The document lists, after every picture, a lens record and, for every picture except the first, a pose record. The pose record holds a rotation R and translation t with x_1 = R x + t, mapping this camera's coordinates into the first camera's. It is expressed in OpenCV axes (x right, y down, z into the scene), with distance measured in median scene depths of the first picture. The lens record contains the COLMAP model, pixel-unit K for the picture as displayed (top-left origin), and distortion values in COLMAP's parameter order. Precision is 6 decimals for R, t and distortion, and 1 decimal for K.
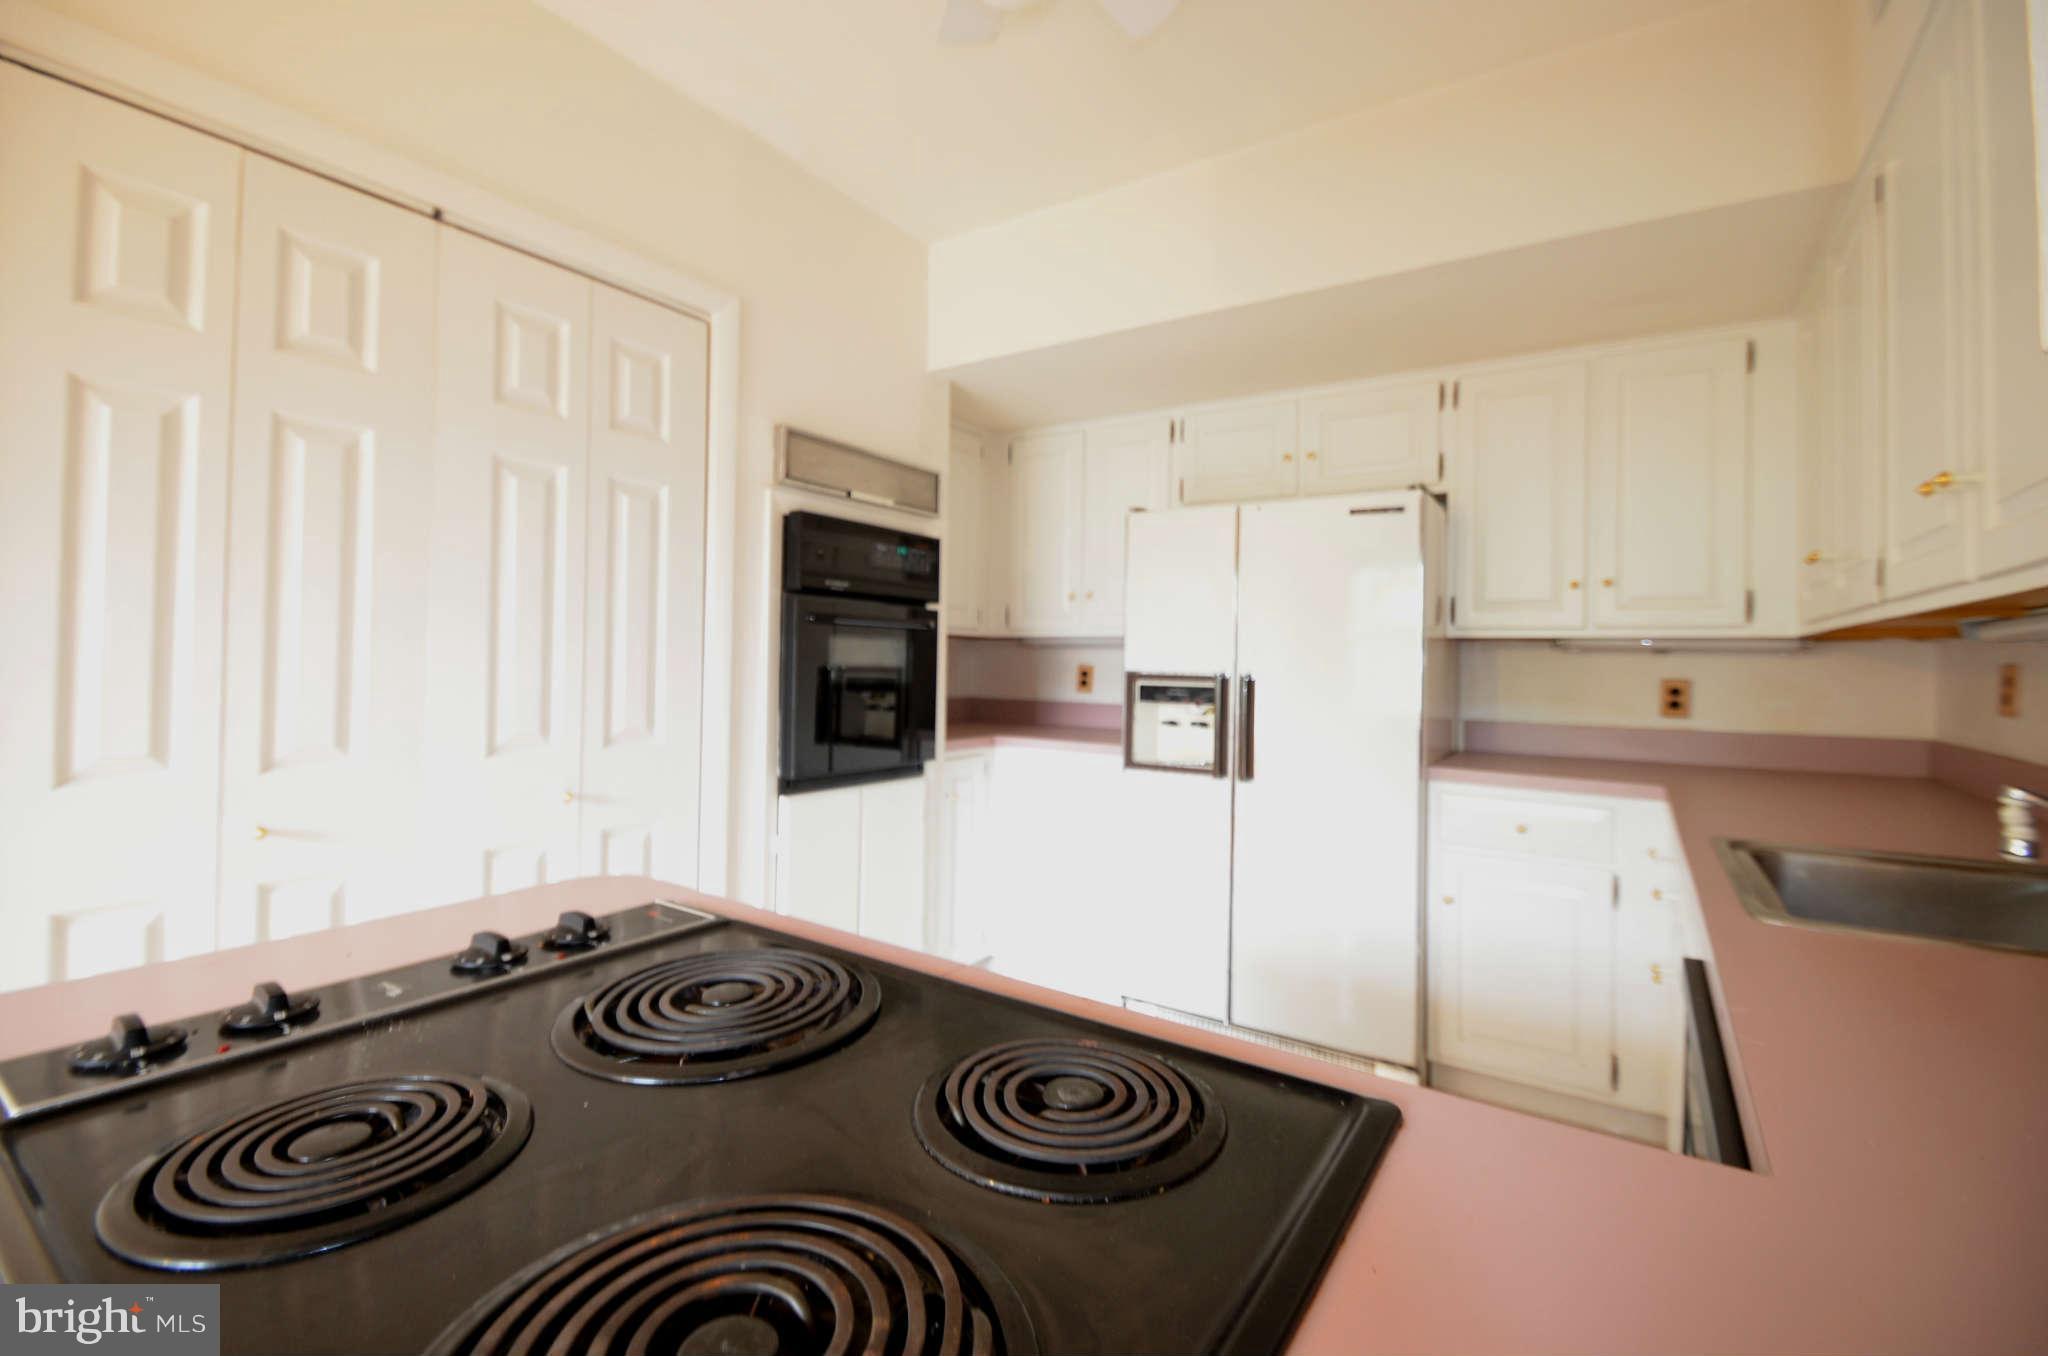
lens RADIAL K [[898.5, 0, 1041.2], [0, 898.5, 641.3], [0, 0, 1]] dist [-0.004298, -0.000652]
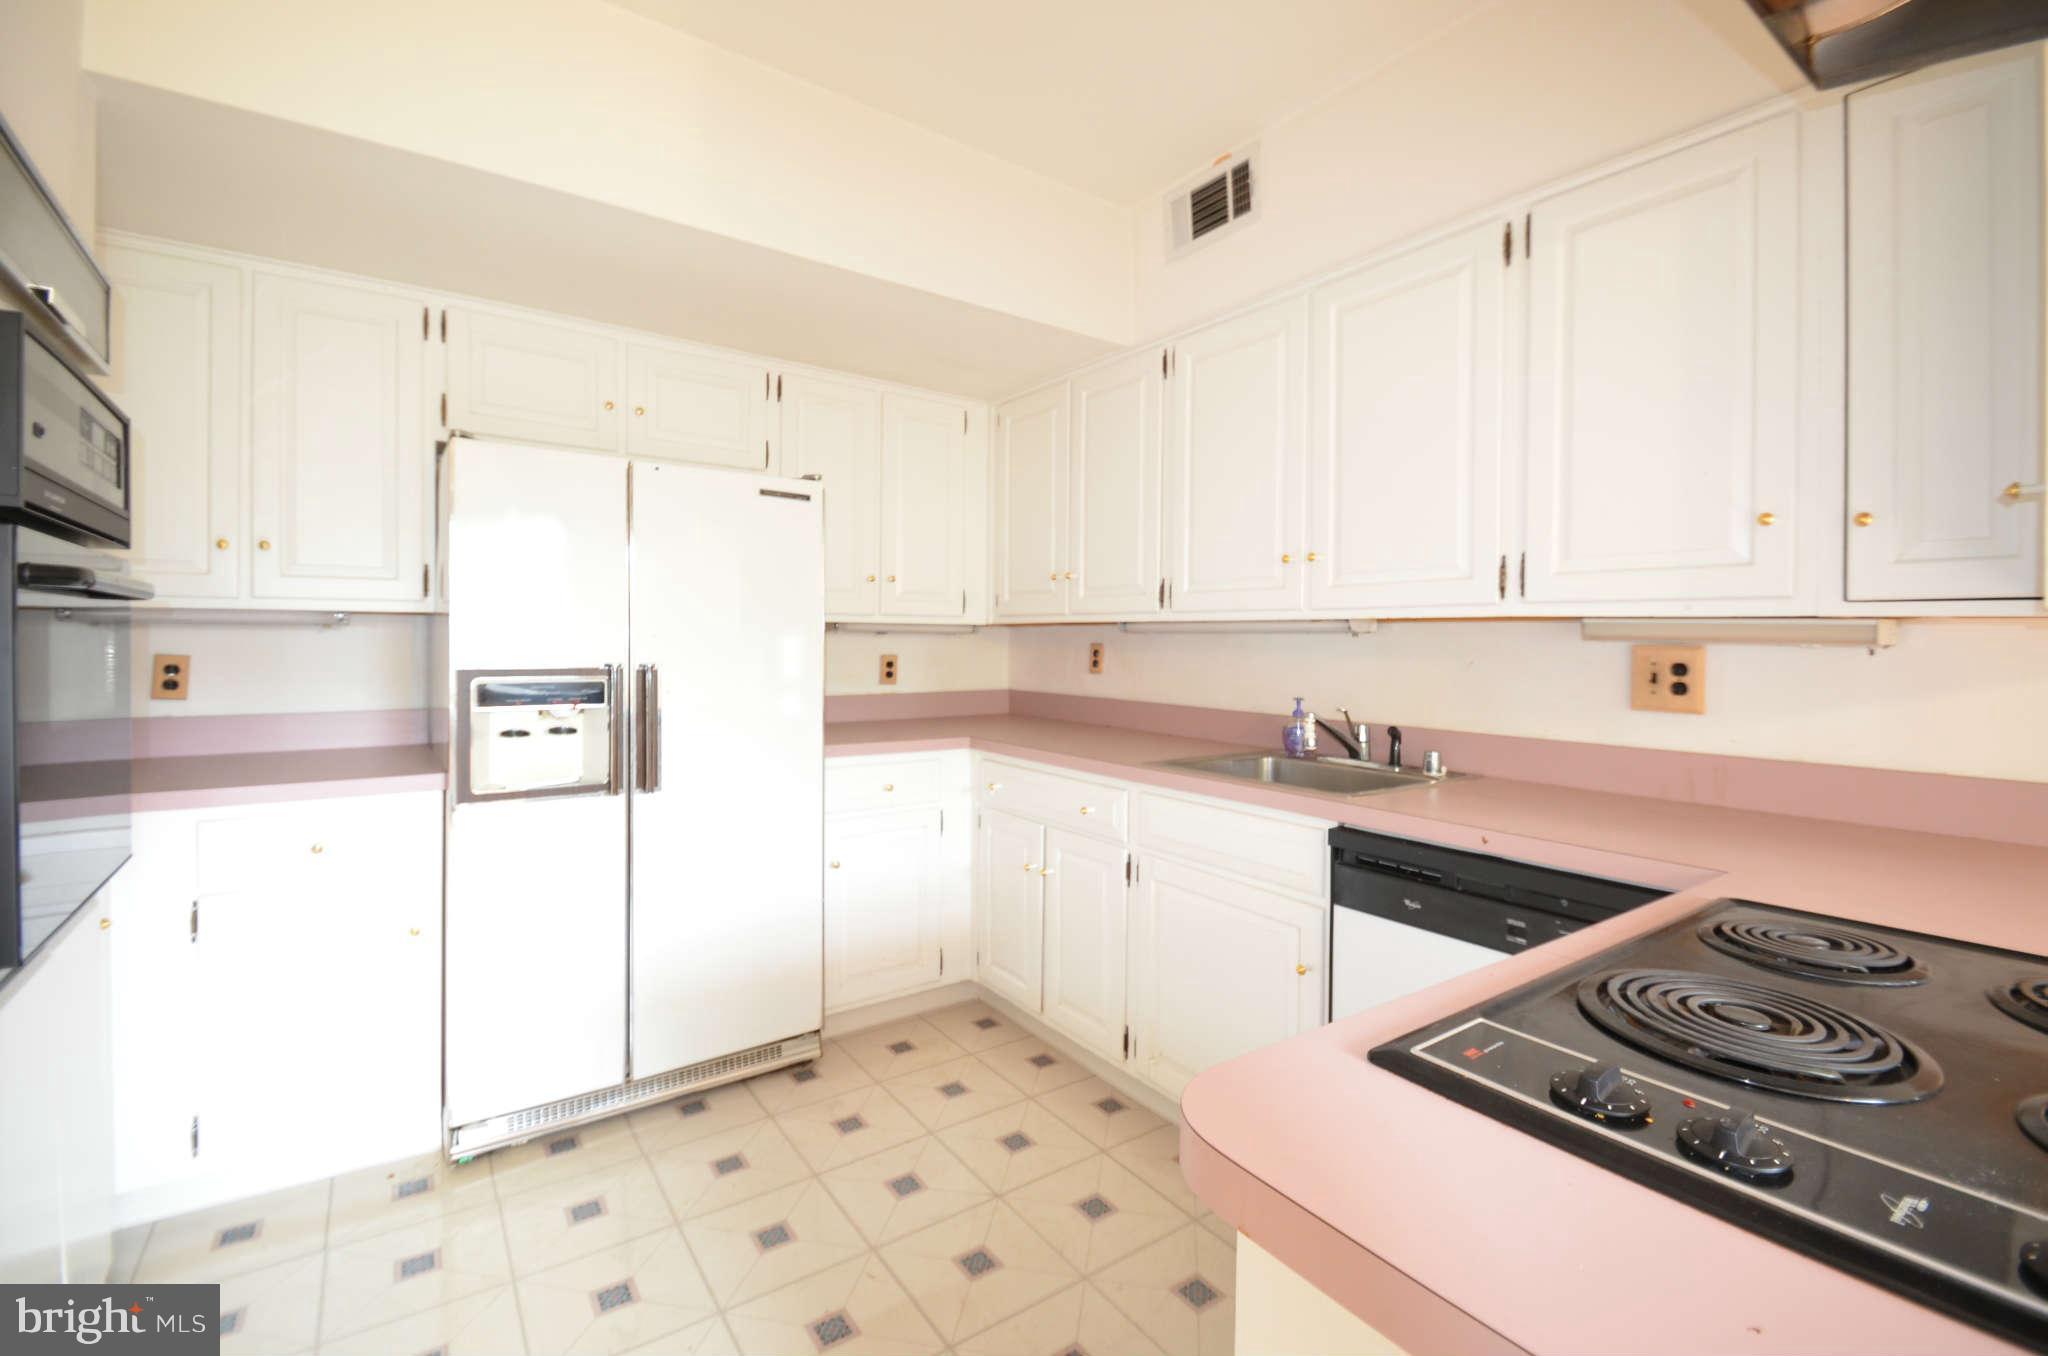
lens RADIAL K [[898.5, 0, 1066.1], [0, 898.5, 634.0], [0, 0, 1]] dist [-0.004298, -0.000652]
pose [[0.321504, -0.008856, 0.946867, -0.435494], [-0.024743, 0.999536, 0.017750, -0.016470], [-0.946585, -0.029135, 0.321136, 0.354426]]
